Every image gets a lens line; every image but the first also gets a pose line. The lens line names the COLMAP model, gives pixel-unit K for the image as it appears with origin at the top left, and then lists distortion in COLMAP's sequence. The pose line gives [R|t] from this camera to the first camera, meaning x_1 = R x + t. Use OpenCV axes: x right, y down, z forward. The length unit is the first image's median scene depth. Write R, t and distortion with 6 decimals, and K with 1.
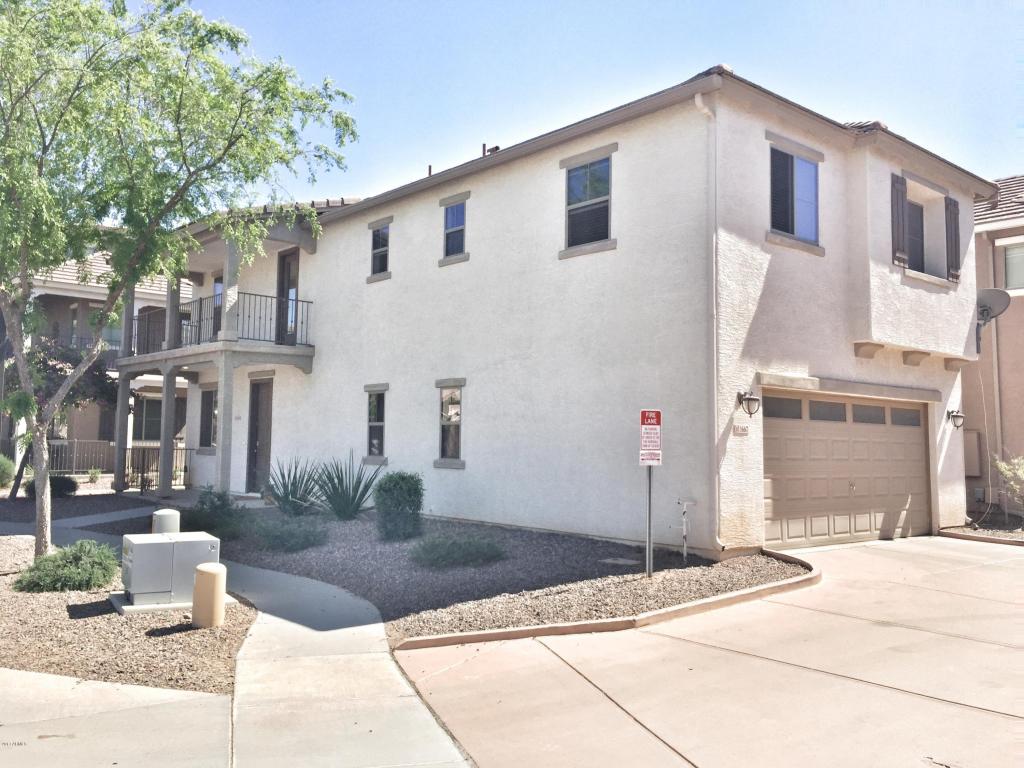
lens RADIAL K [[881.7, 0, 515.7], [0, 881.7, 375.5], [0, 0, 1]] dist [0.084309, -0.117230]
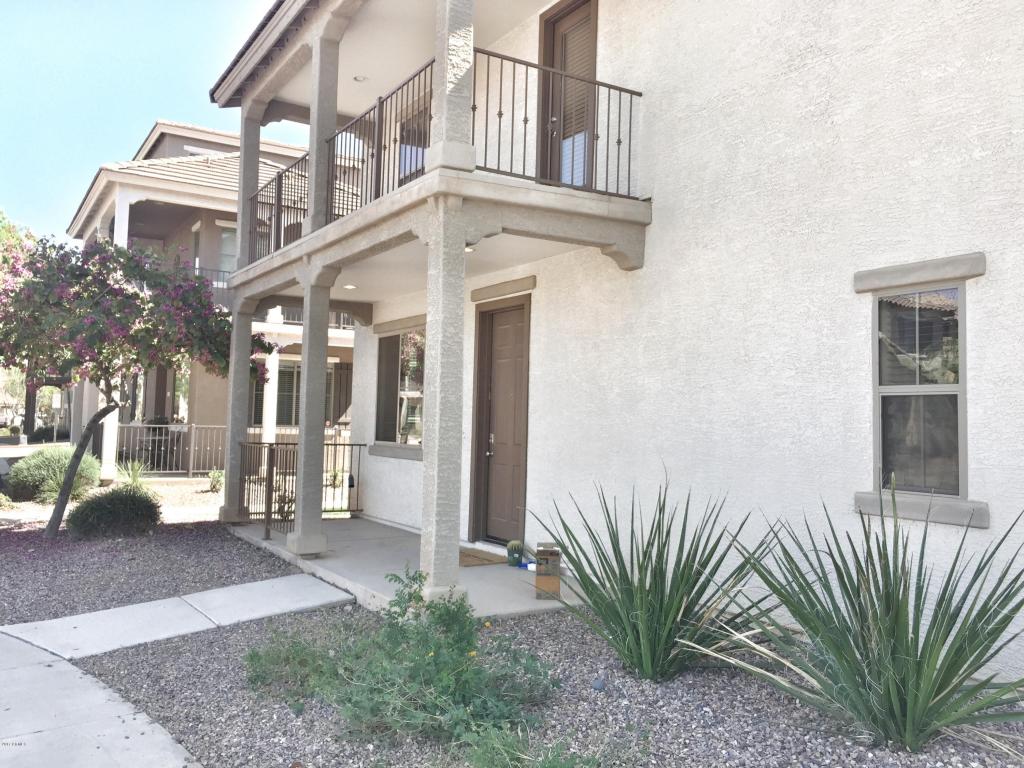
lens RADIAL K [[881.7, 0, 510.5], [0, 881.7, 379.6], [0, 0, 1]] dist [0.084309, -0.117230]
pose [[0.983983, 0.002166, -0.178246, -0.233380], [0.001254, 0.999817, 0.019074, 0.043046], [0.178255, -0.018992, 0.983801, 0.636467]]
